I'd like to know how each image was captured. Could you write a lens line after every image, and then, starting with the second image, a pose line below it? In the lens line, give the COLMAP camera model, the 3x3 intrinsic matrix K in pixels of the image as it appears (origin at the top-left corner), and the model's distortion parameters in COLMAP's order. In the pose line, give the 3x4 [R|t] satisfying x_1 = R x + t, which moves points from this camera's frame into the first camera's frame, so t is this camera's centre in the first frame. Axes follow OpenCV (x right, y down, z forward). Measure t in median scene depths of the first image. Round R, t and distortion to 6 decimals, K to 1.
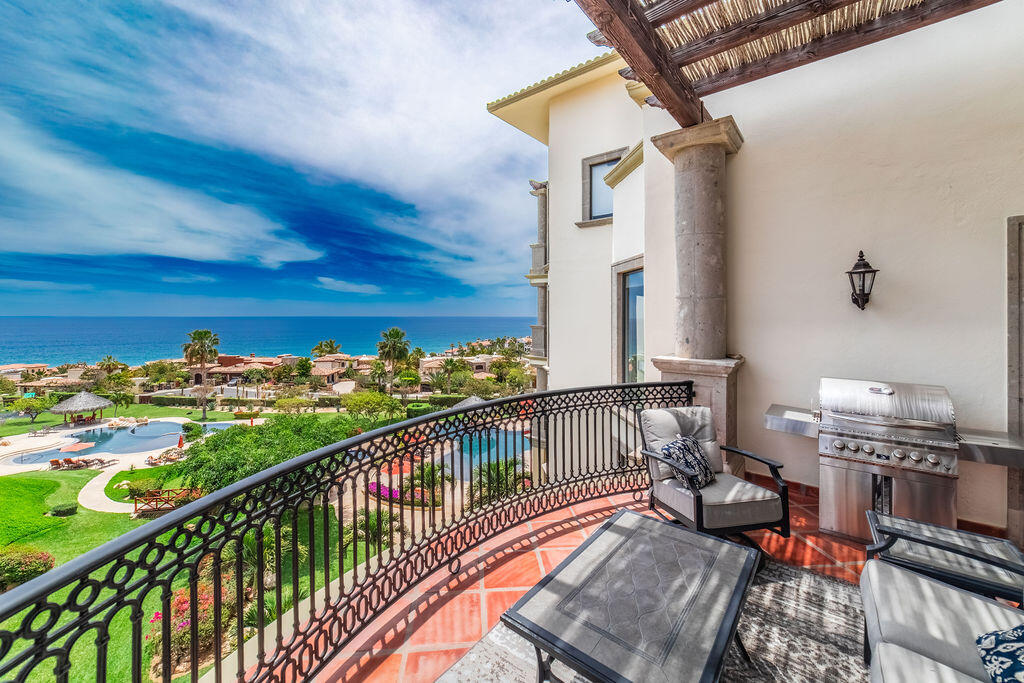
lens RADIAL K [[400.6, 0, 512.4], [0, 400.6, 319.6], [0, 0, 1]] dist [0.000786, 0.000351]
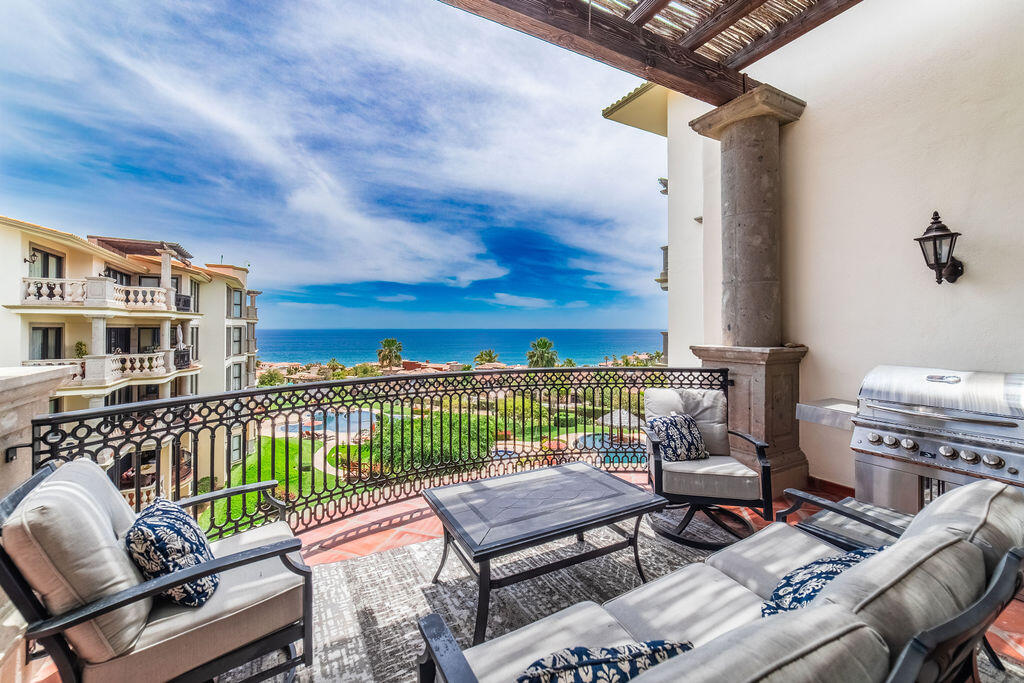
lens RADIAL K [[408.6, 0, 500.5], [0, 408.6, 327.3], [0, 0, 1]] dist [-0.002508, -0.000353]
pose [[0.916549, -0.005192, -0.399889, 0.327027], [0.000257, 0.999923, -0.012393, 0.063763], [0.399923, 0.011256, 0.916480, -0.100920]]
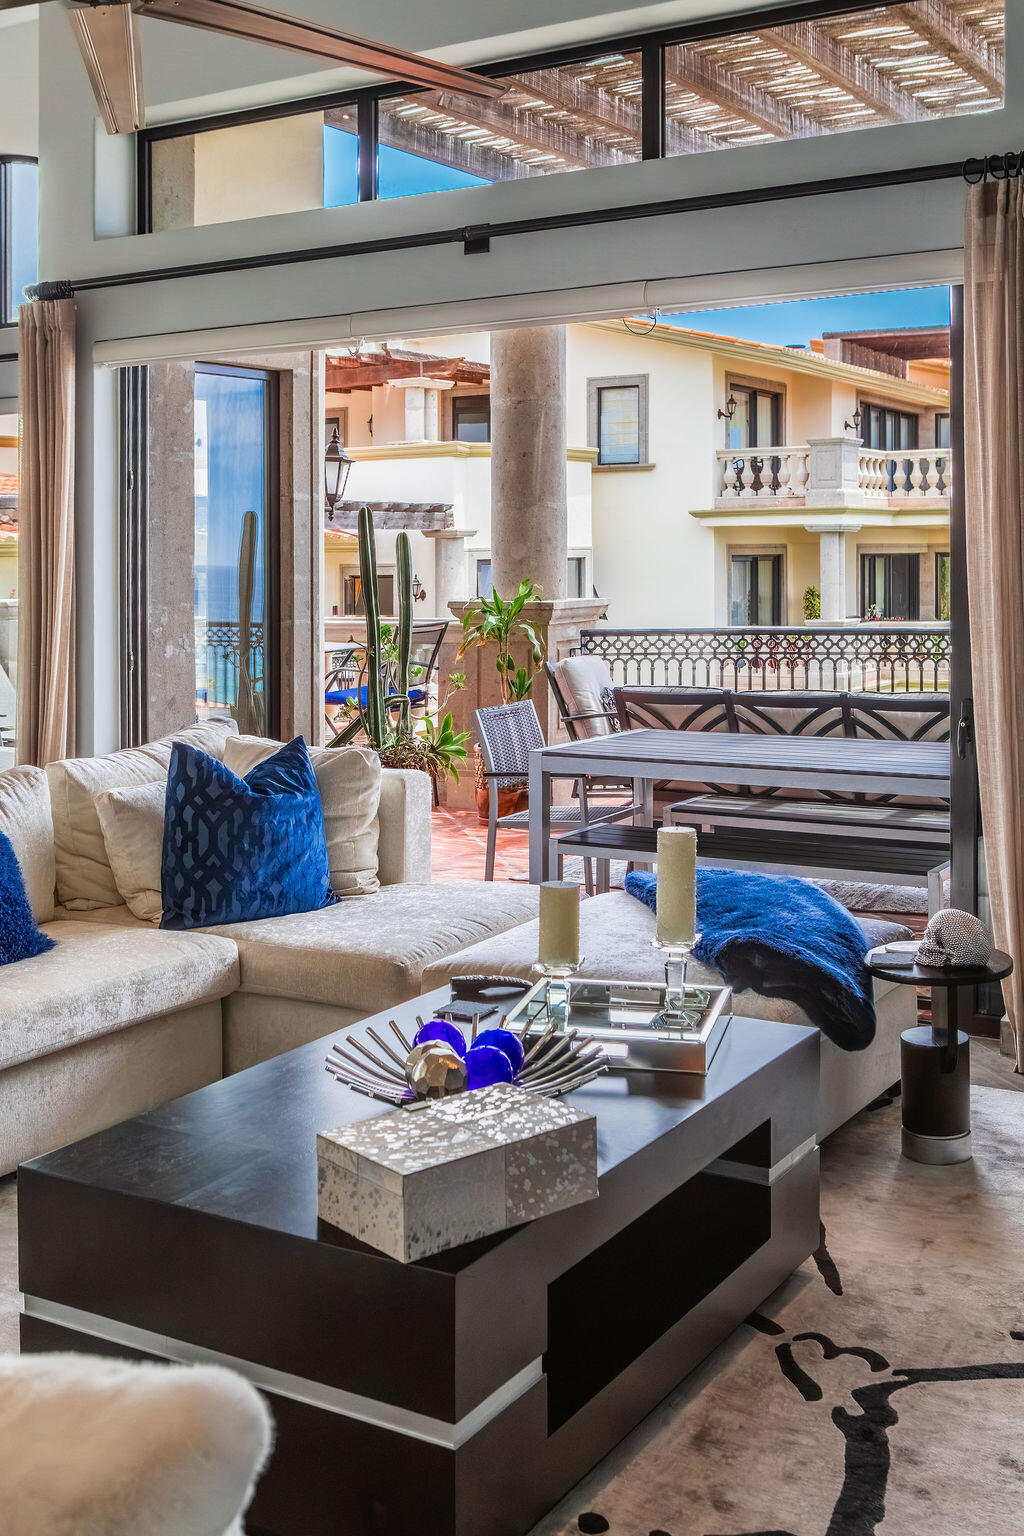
lens RADIAL K [[1695.4, 0, 512.0], [0, 1695.4, 768.0], [0, 0, 1]] dist [-0.006778, -0.003280]
pose [[0.136282, 0.117354, -0.983695, 2.318011], [0.002997, 0.992906, 0.118868, 0.052943], [0.990666, -0.019148, 0.134963, -0.372640]]
